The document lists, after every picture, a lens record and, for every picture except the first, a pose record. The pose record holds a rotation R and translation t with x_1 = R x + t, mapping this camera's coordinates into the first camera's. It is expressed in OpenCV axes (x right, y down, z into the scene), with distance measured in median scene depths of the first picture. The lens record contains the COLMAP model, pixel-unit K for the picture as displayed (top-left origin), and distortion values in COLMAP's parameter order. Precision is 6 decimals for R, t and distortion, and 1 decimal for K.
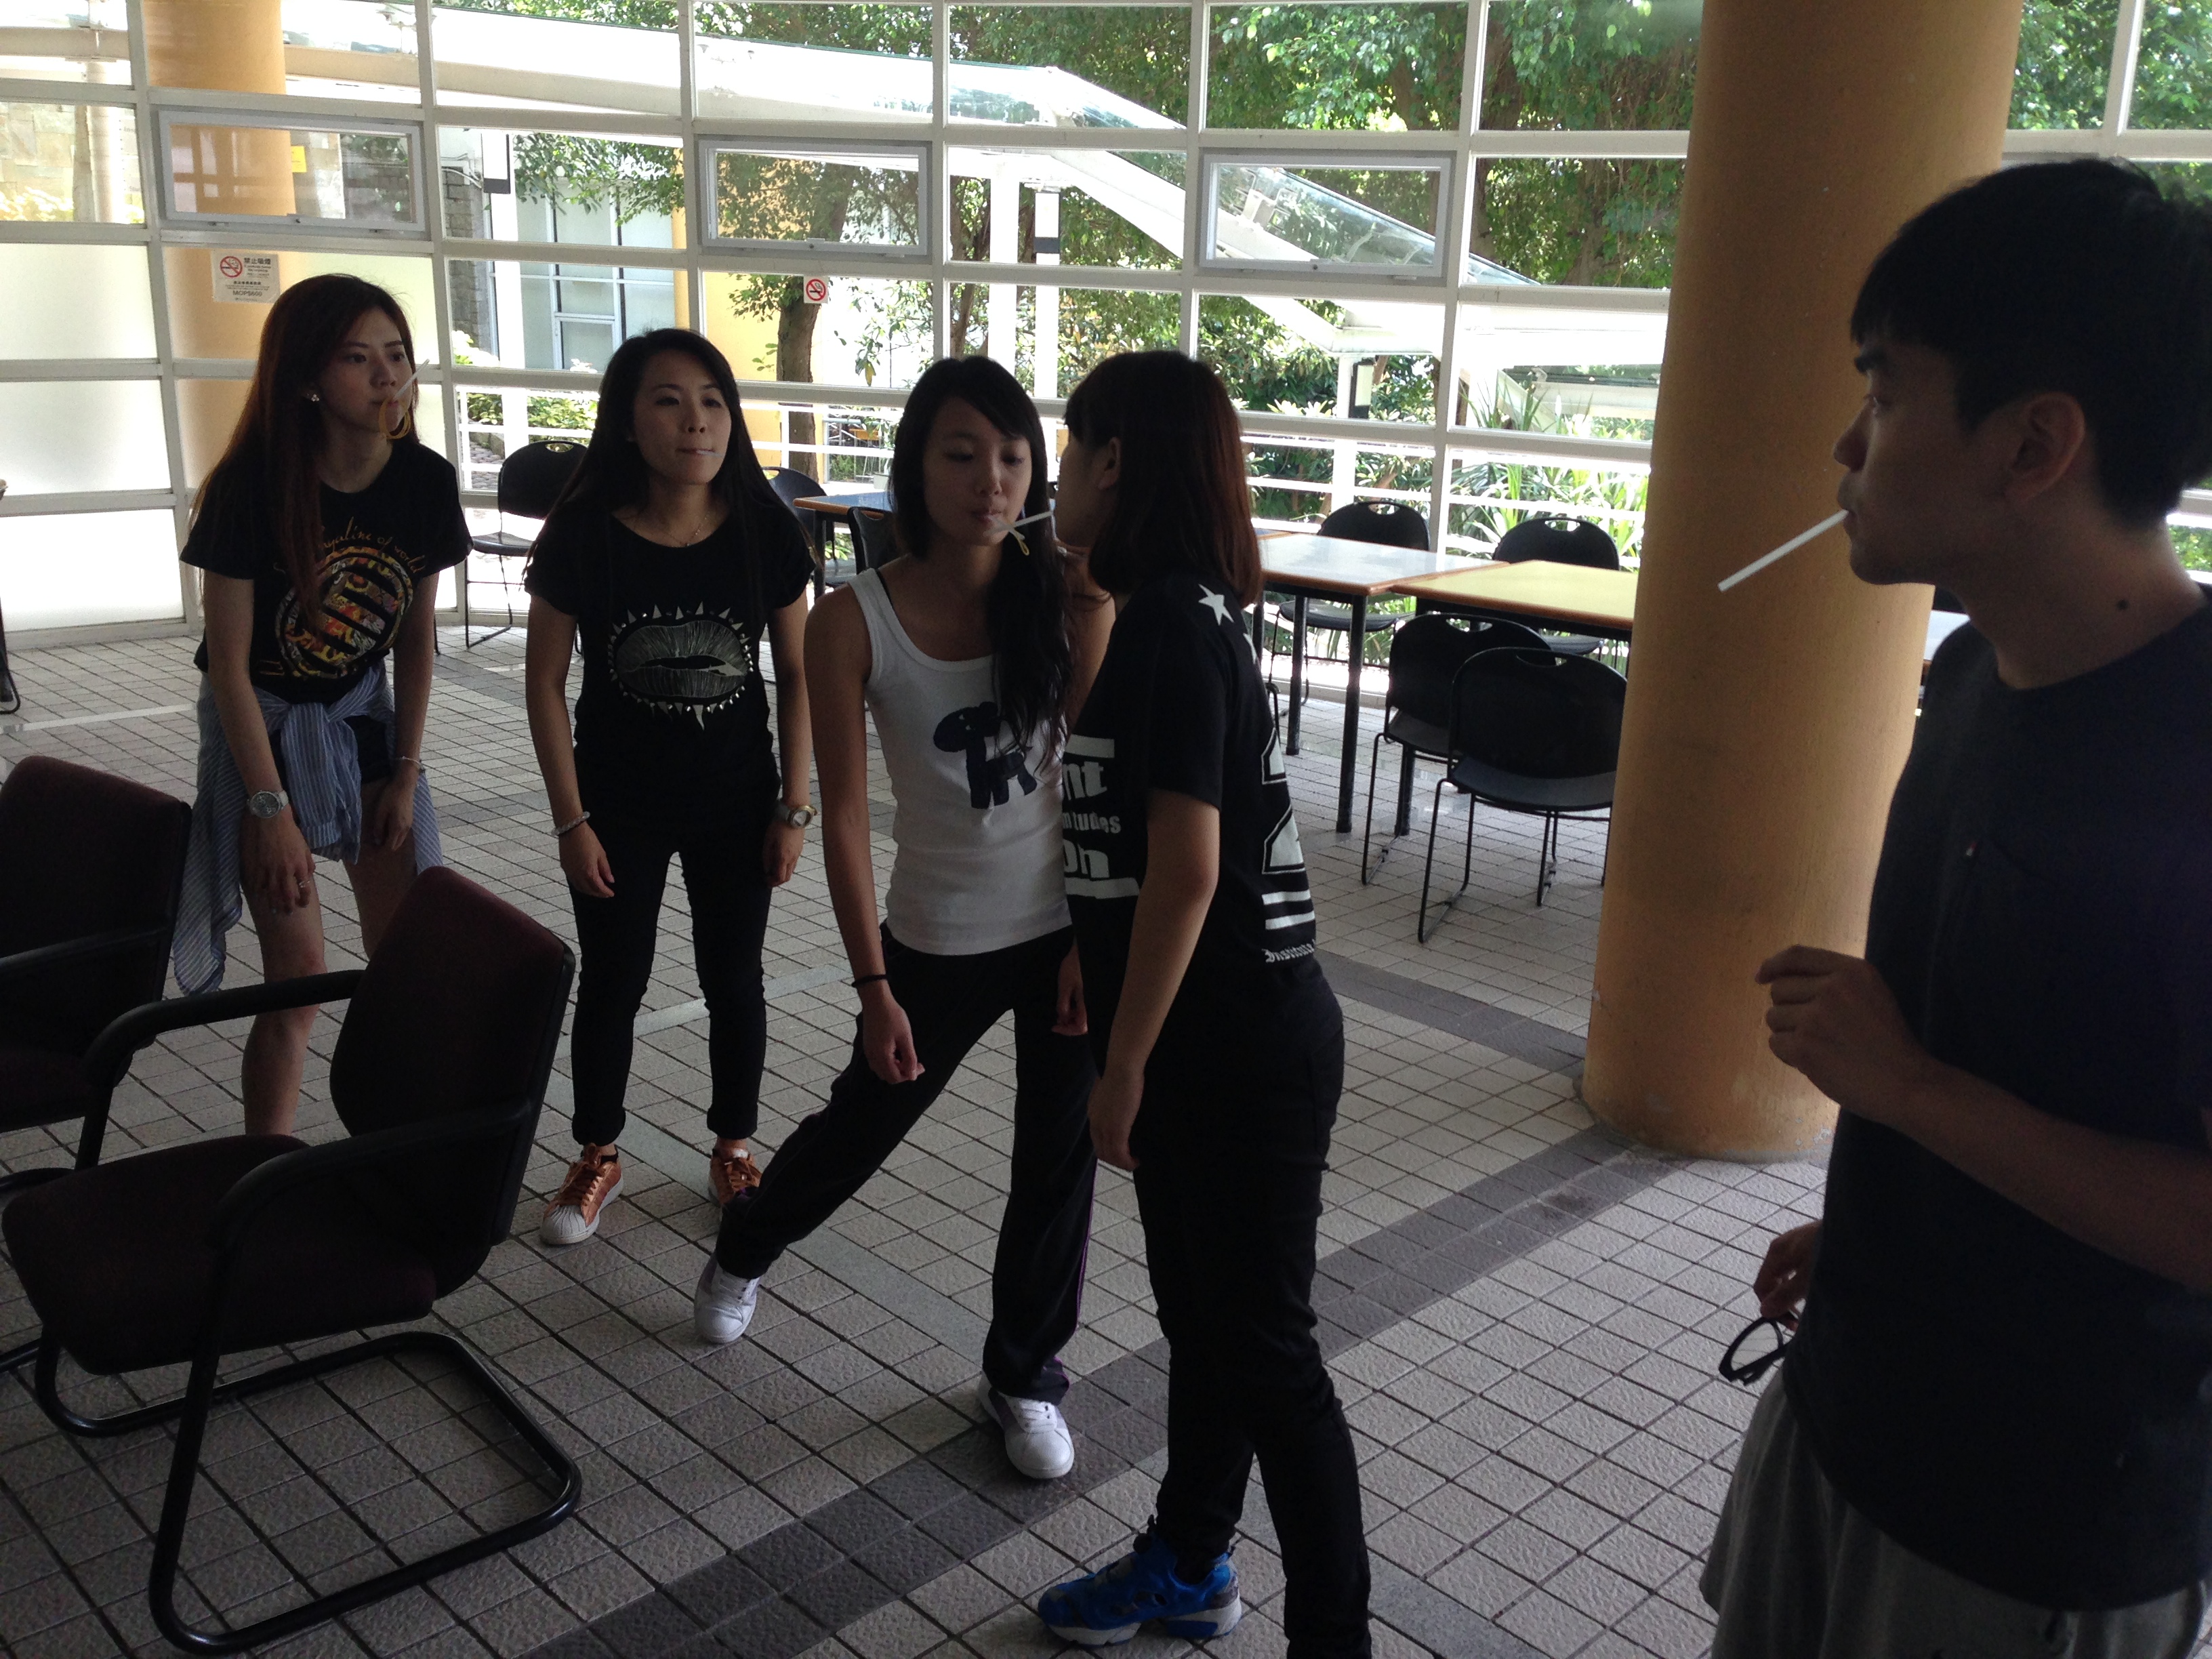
lens RADIAL K [[2076.7, 0, 1115.6], [0, 2076.7, 850.1], [0, 0, 1]] dist [0.059378, 0.000000]
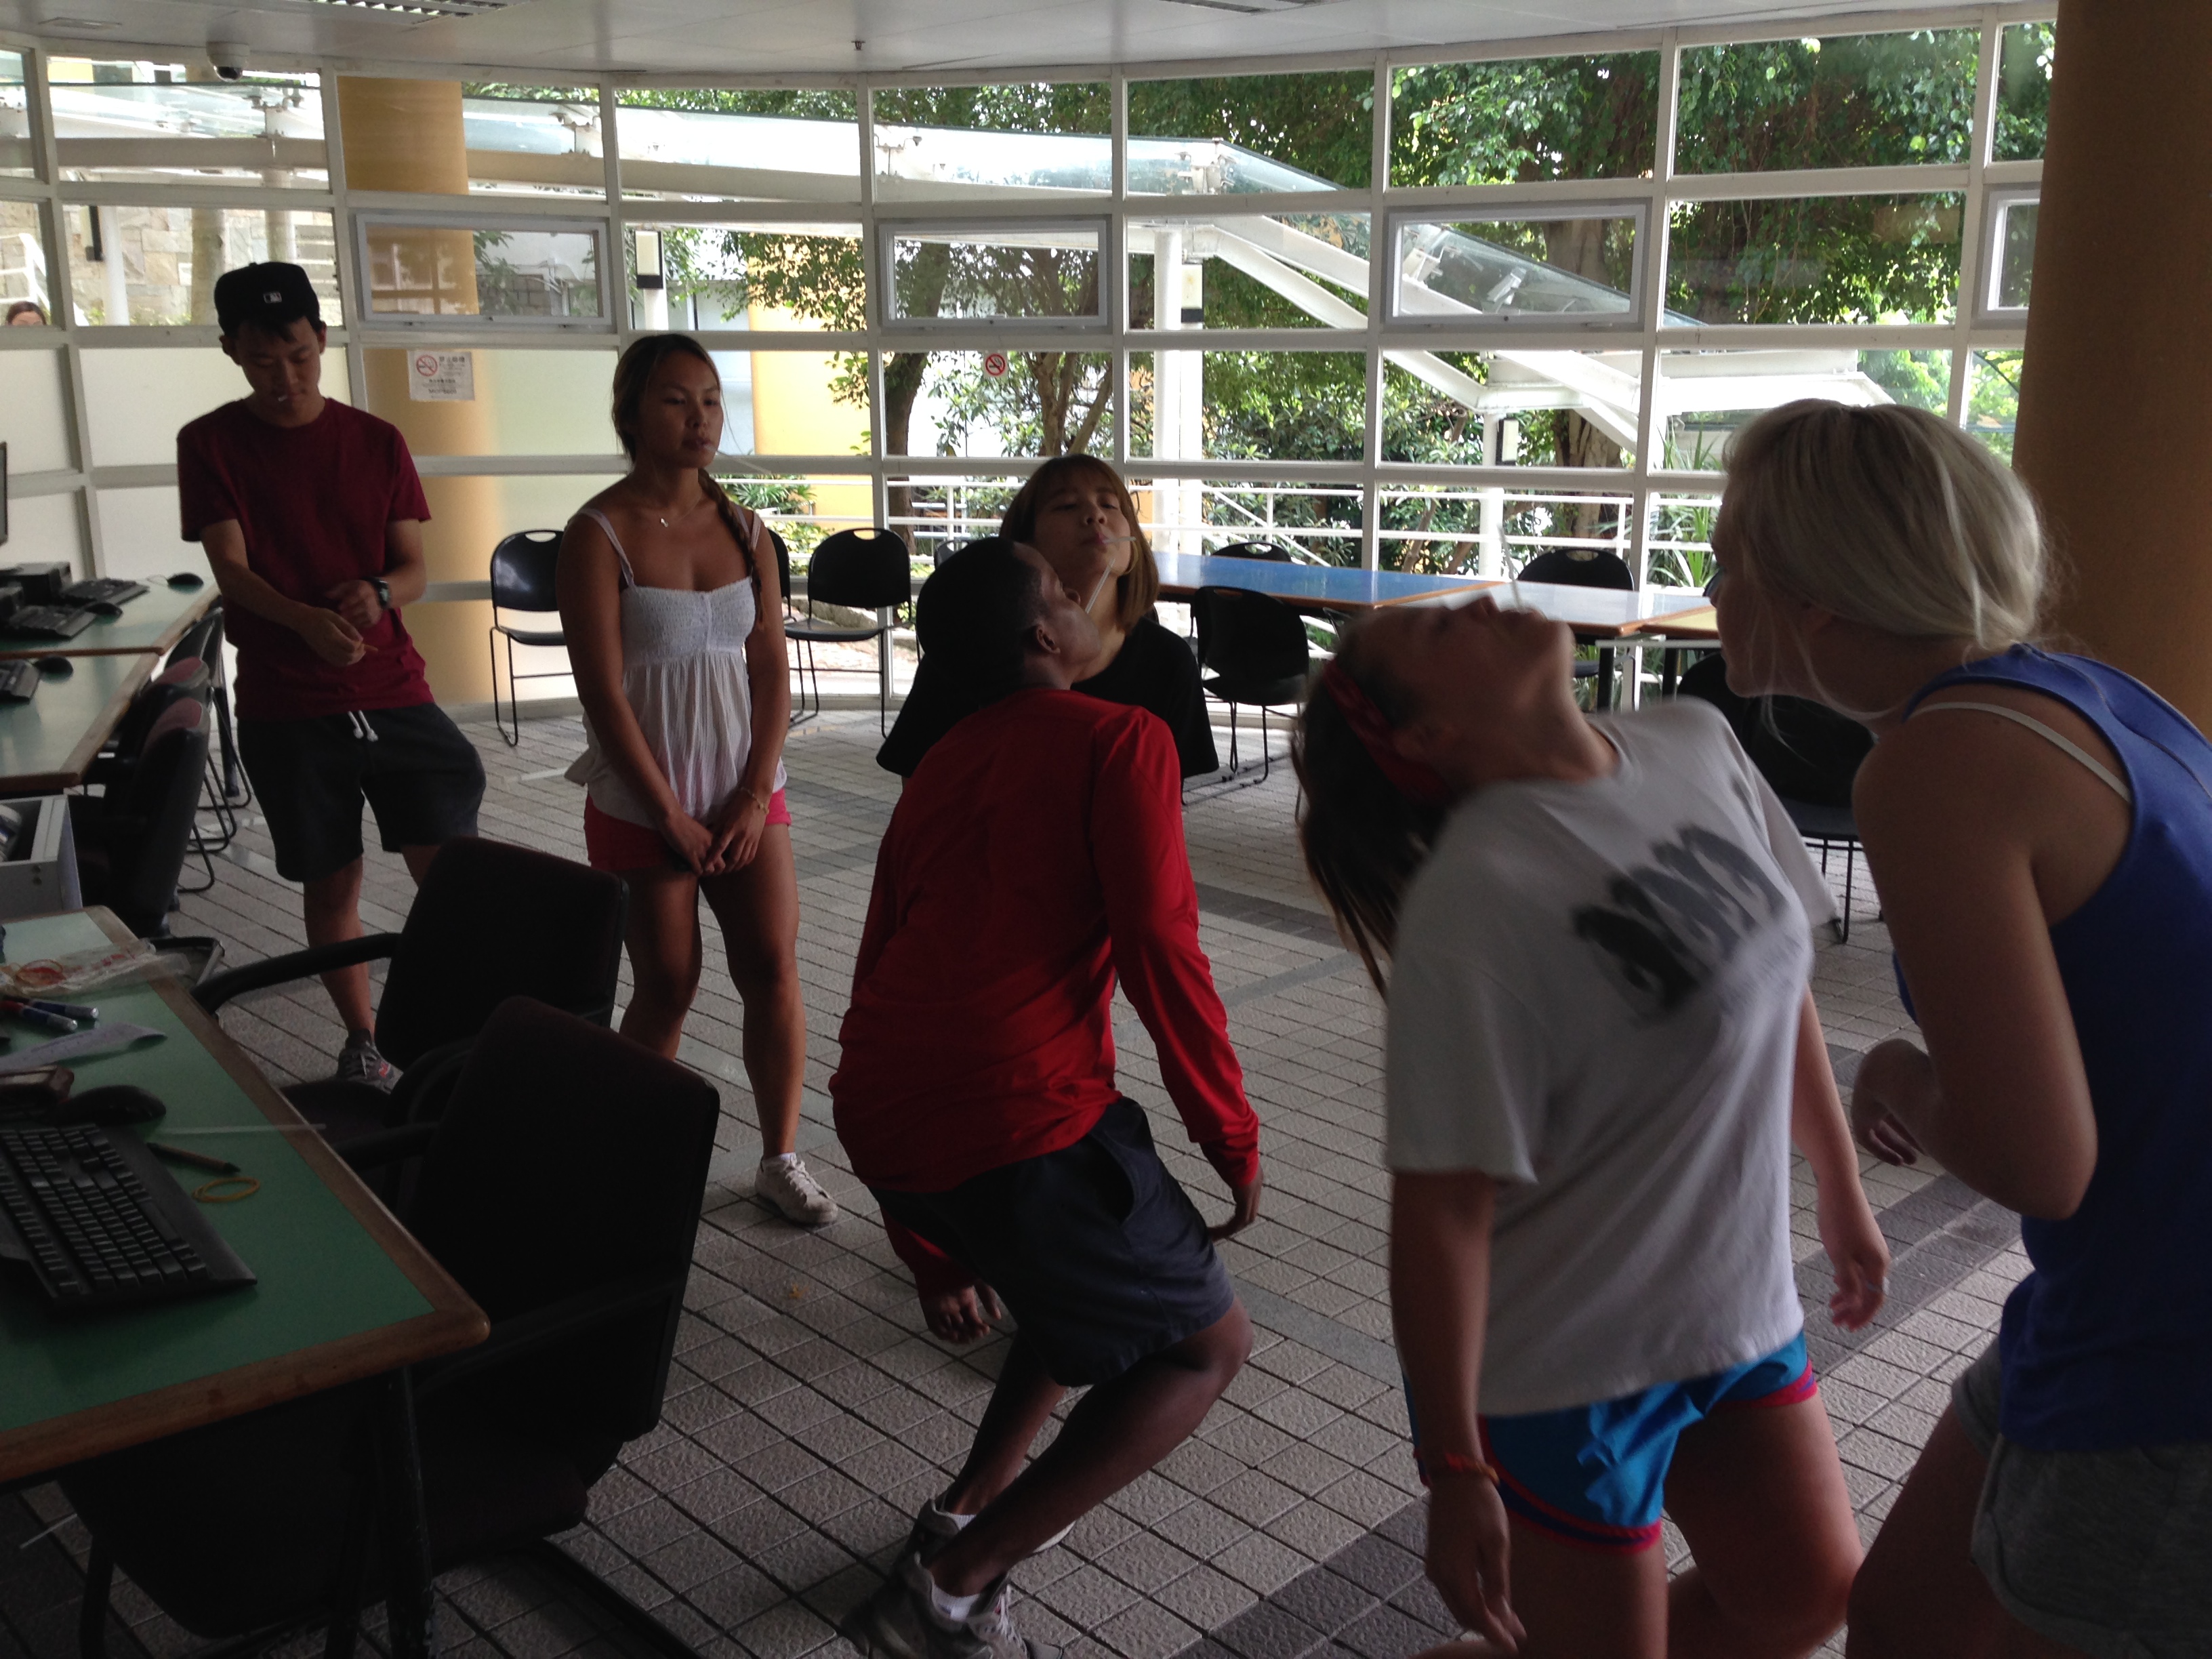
lens RADIAL K [[2076.7, 0, 1112.4], [0, 2076.7, 860.4], [0, 0, 1]] dist [0.059378, 0.000000]
pose [[0.999165, -0.033735, -0.023064, -0.068277], [0.032972, 0.998921, -0.032700, 0.005858], [0.024142, 0.031913, 0.999199, 0.001512]]
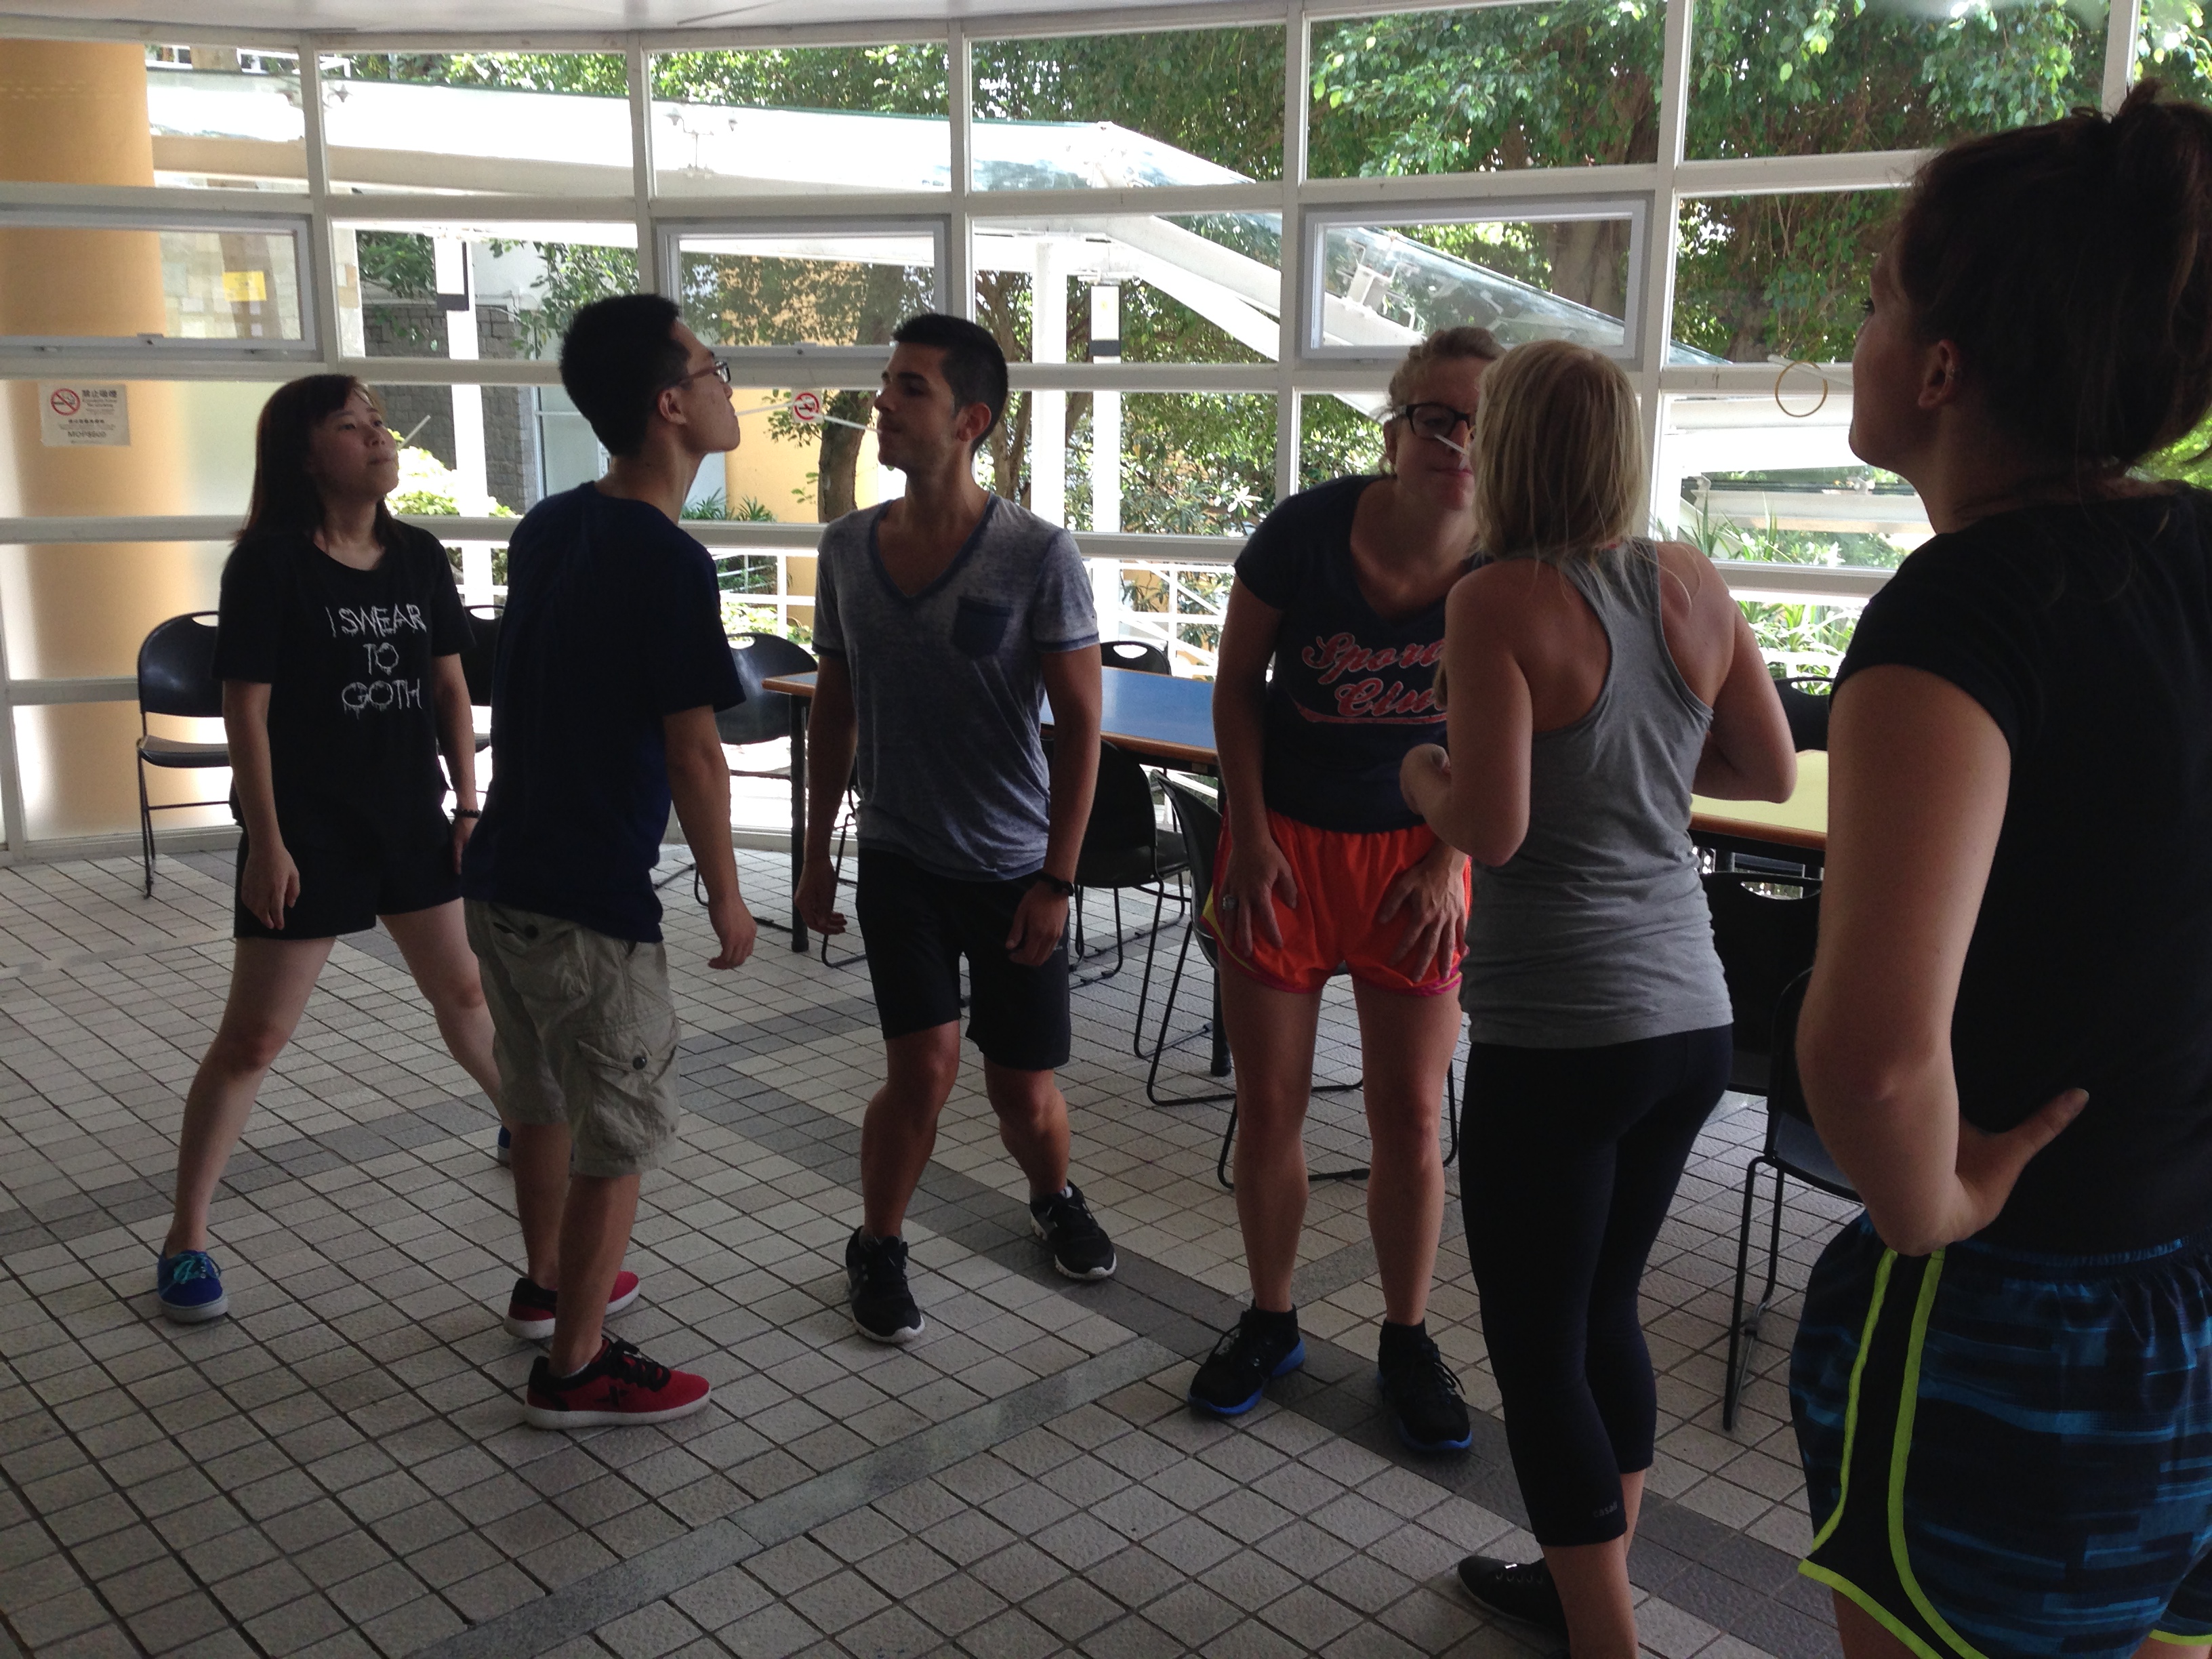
lens RADIAL K [[2076.7, 0, 1100.9], [0, 2076.7, 793.3], [0, 0, 1]] dist [0.059378, 0.000000]
pose [[0.998705, -0.023765, -0.044977, -0.002094], [0.020104, 0.996579, -0.080163, -0.056195], [0.046728, 0.079155, 0.995766, 0.228239]]
